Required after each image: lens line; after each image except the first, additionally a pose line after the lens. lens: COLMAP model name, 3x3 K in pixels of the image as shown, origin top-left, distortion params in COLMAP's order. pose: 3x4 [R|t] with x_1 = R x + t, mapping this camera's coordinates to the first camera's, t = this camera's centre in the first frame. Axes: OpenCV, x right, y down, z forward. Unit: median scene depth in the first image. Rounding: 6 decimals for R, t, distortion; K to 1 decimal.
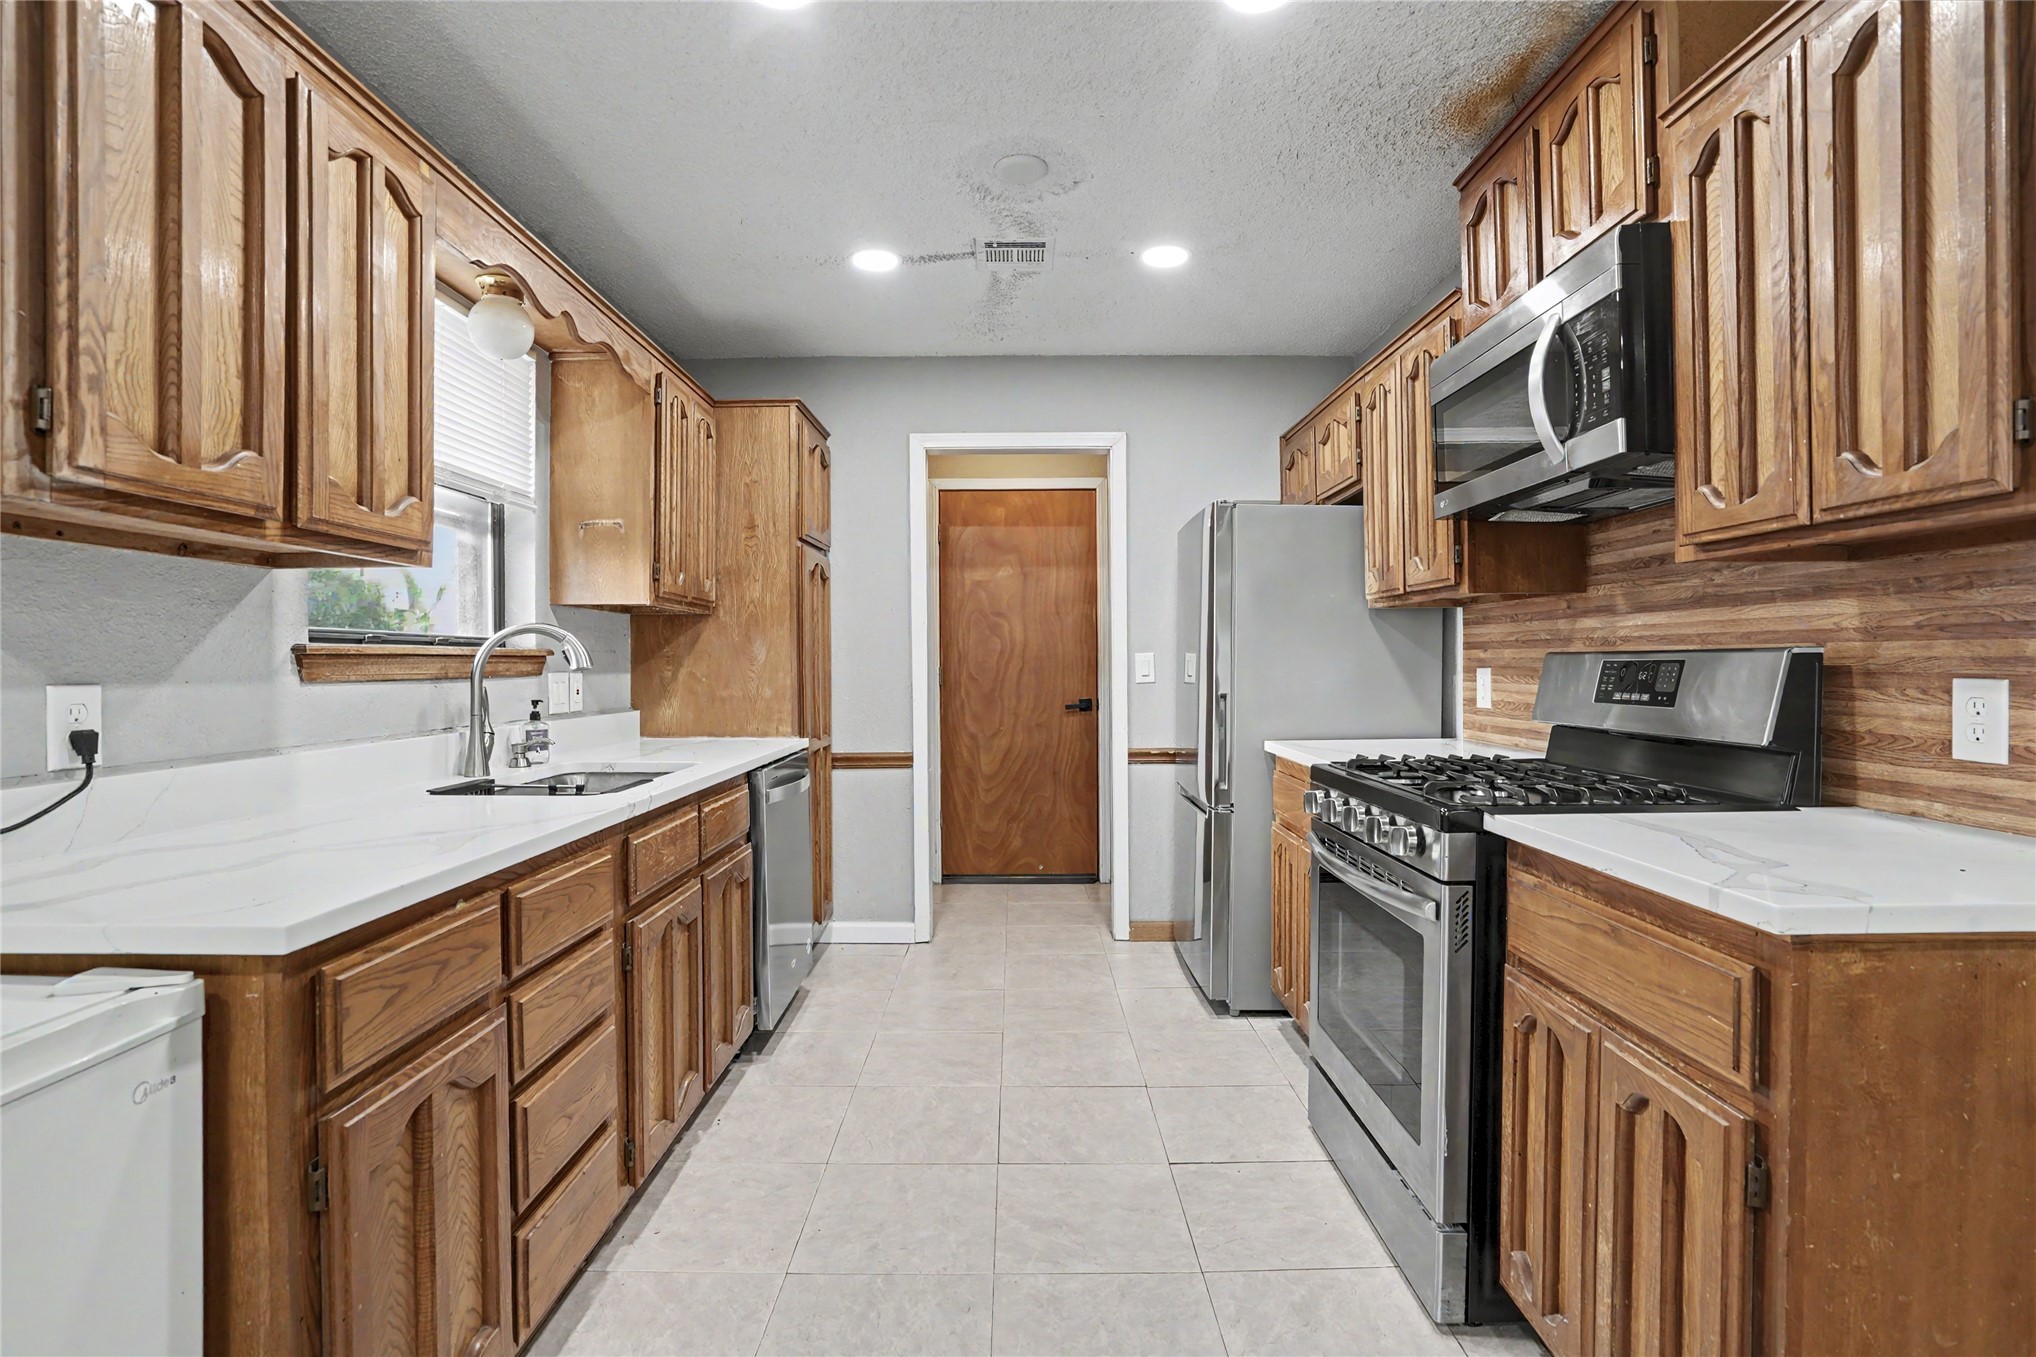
lens RADIAL K [[949.7, 0, 1017.0], [0, 949.7, 665.7], [0, 0, 1]] dist [-0.042061, 0.011418]
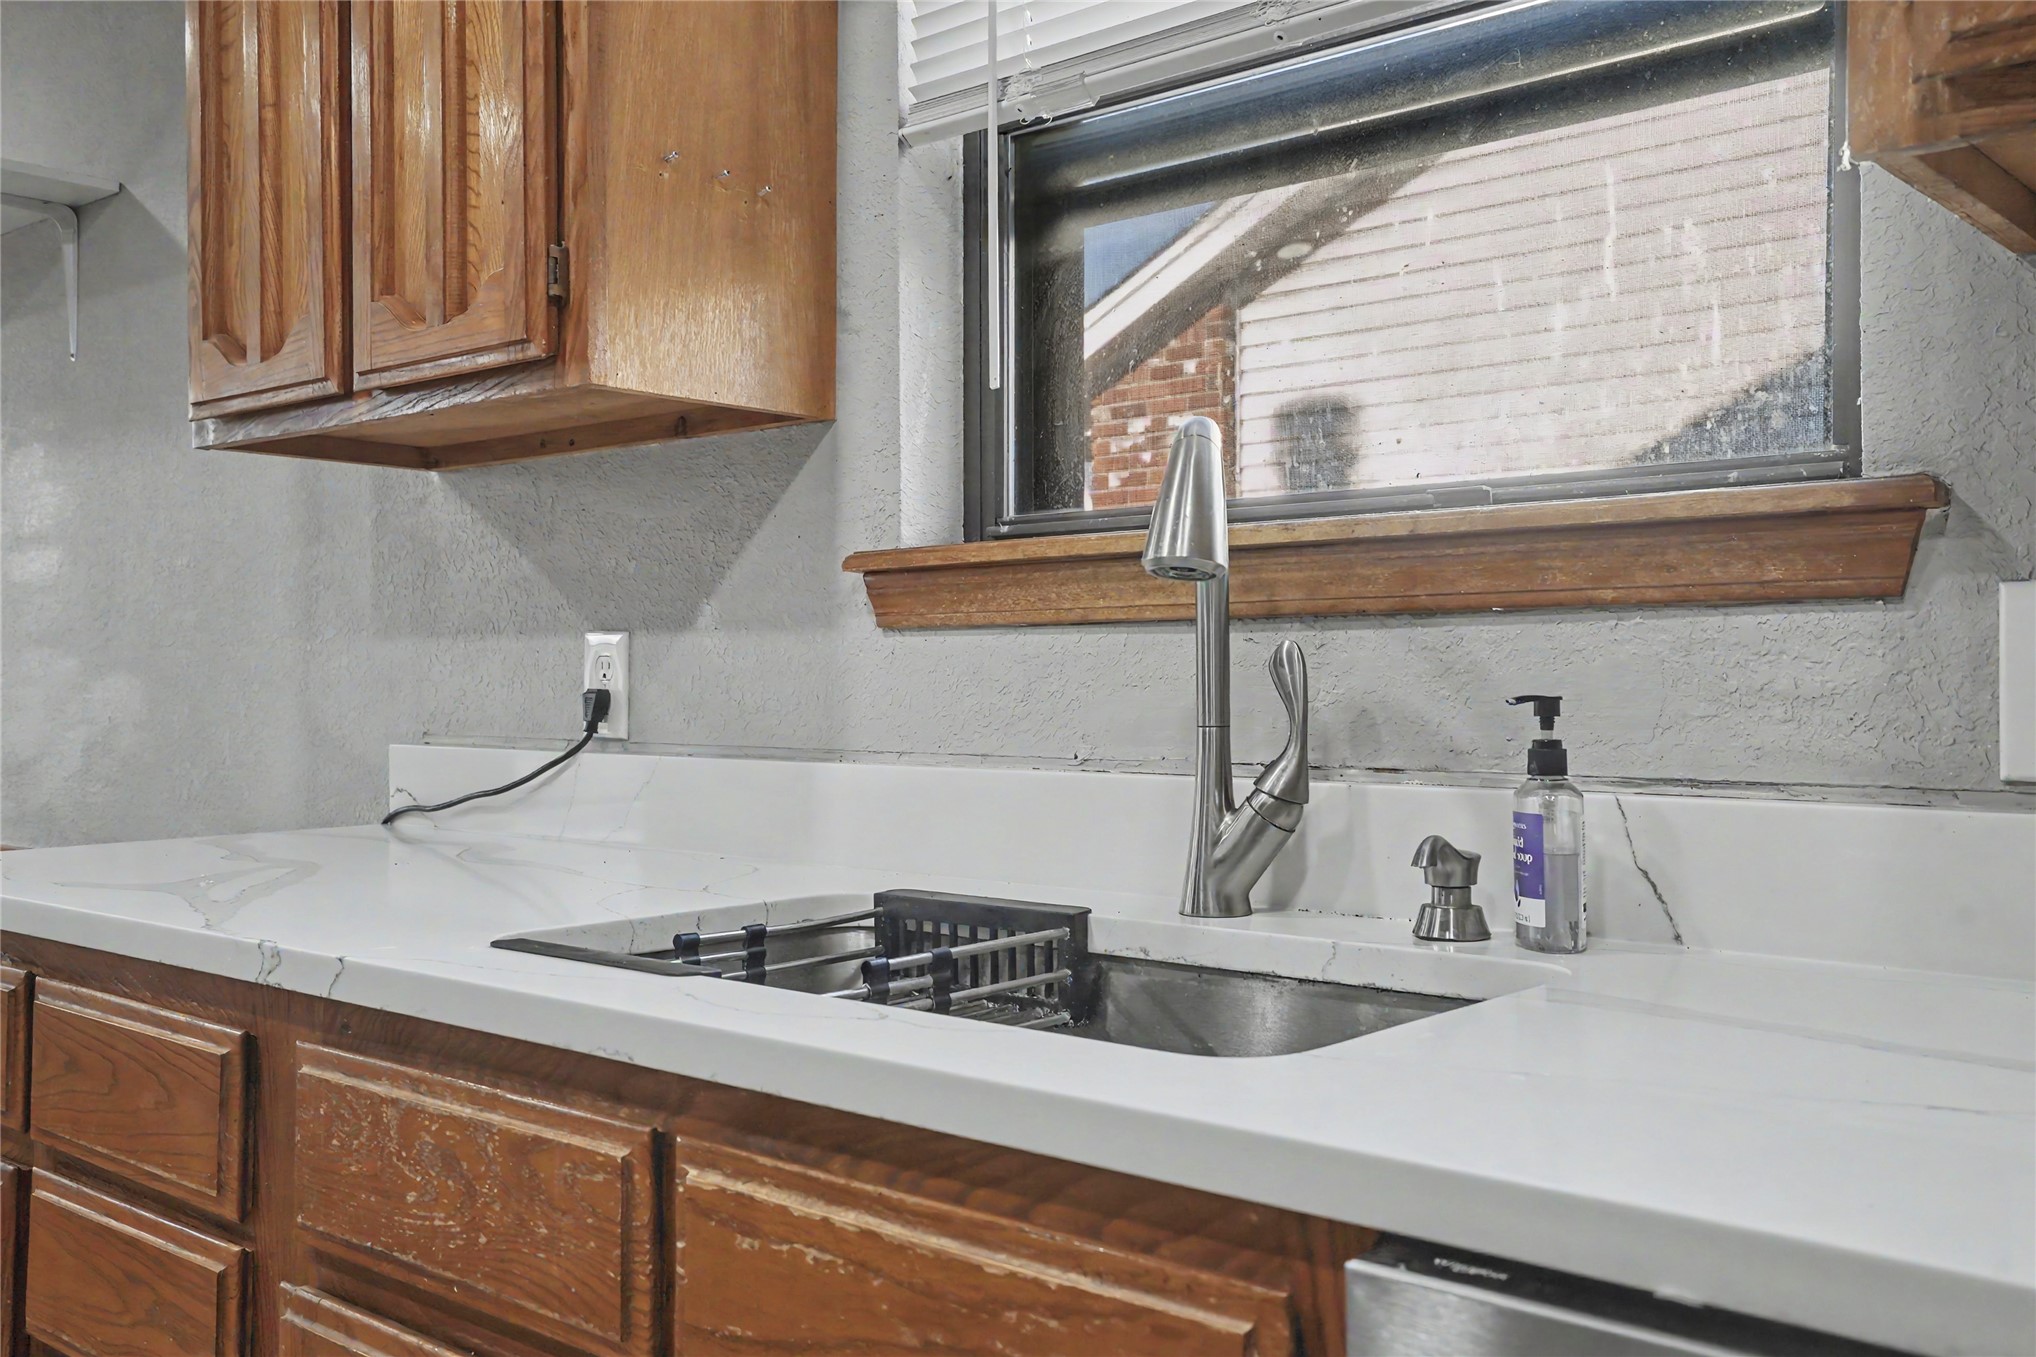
lens RADIAL K [[1847.2, 0, 1036.2], [0, 1847.2, 649.1], [0, 0, 1]] dist [0.039866, 0.001247]
pose [[-0.662075, -0.007824, -0.749397, -0.061175], [0.000990, 0.999935, -0.011315, 0.031994], [0.749437, -0.008233, -0.662025, 1.353602]]
